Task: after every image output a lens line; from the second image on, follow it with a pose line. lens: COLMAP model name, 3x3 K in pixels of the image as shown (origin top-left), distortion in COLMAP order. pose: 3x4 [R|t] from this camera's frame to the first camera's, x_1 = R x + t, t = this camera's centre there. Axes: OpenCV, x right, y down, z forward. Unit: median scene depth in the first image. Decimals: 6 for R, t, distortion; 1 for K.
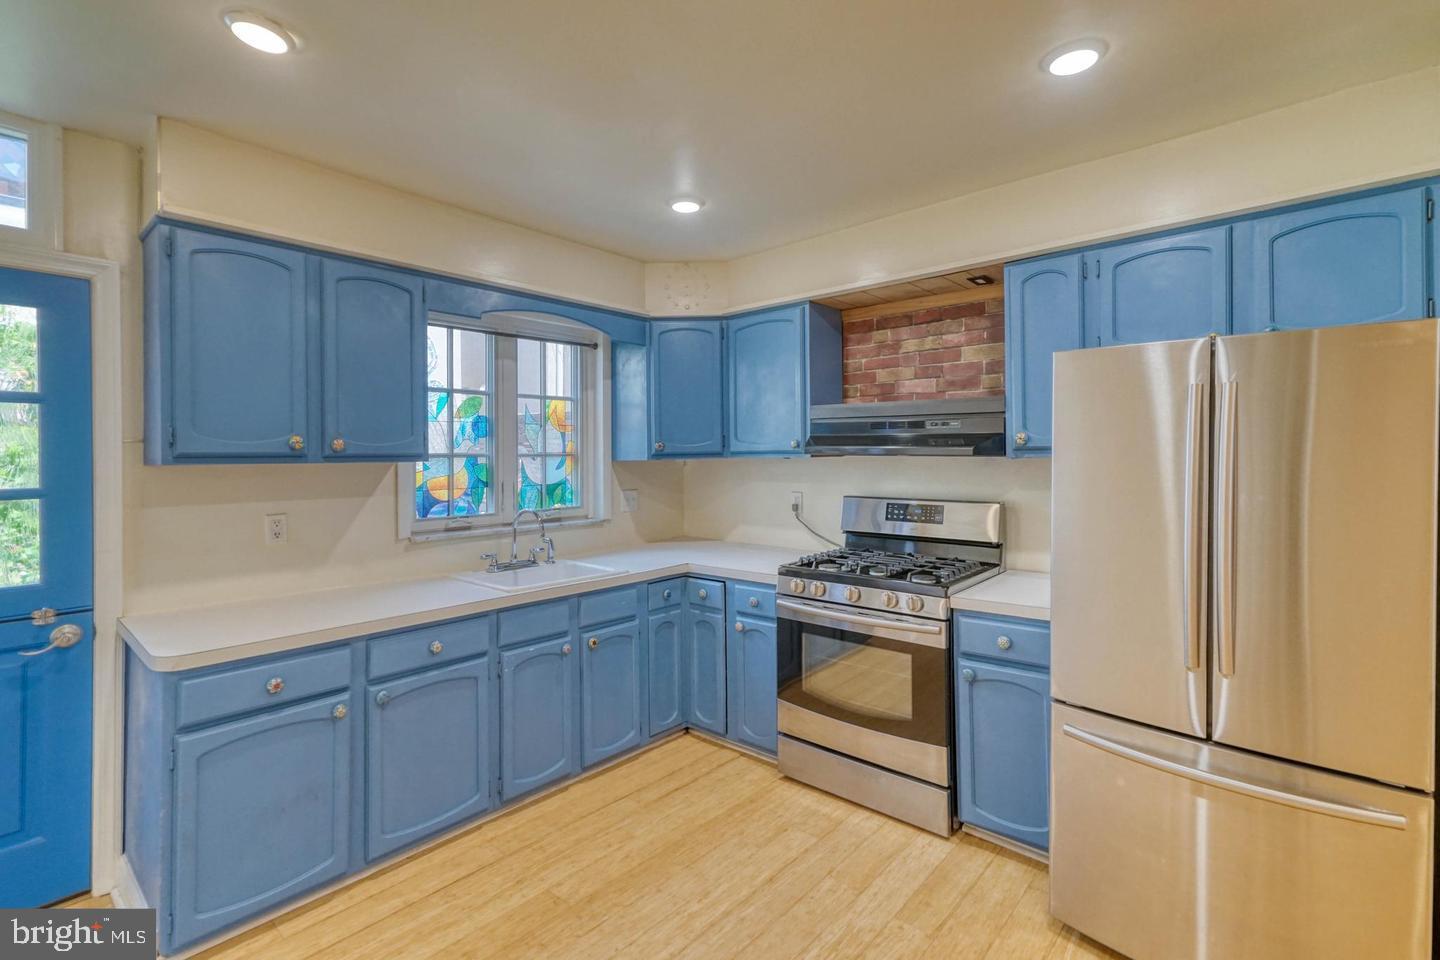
lens RADIAL K [[657.4, 0, 715.9], [0, 657.4, 463.3], [0, 0, 1]] dist [-0.000932, 0.000396]
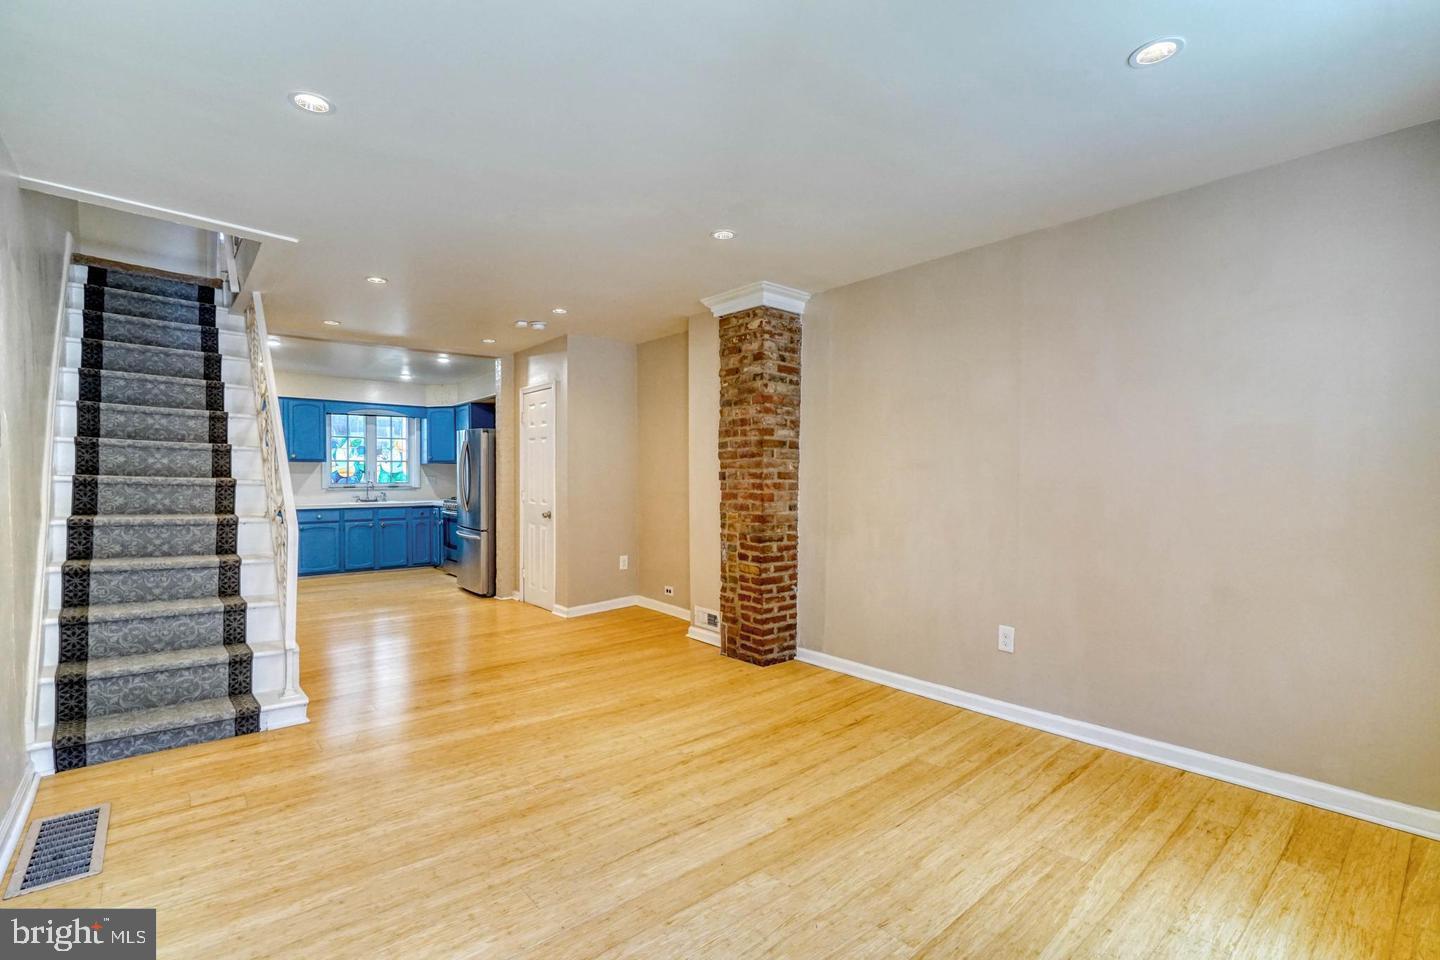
lens RADIAL K [[669.8, 0, 720.0], [0, 669.8, 480.0], [0, 0, 1]] dist [-0.000254, 0.000072]
pose [[0.989022, 0.007565, -0.147571, 1.474734], [-0.008999, 0.999918, -0.009058, 0.076657], [0.147491, 0.010287, 0.989010, -1.460097]]
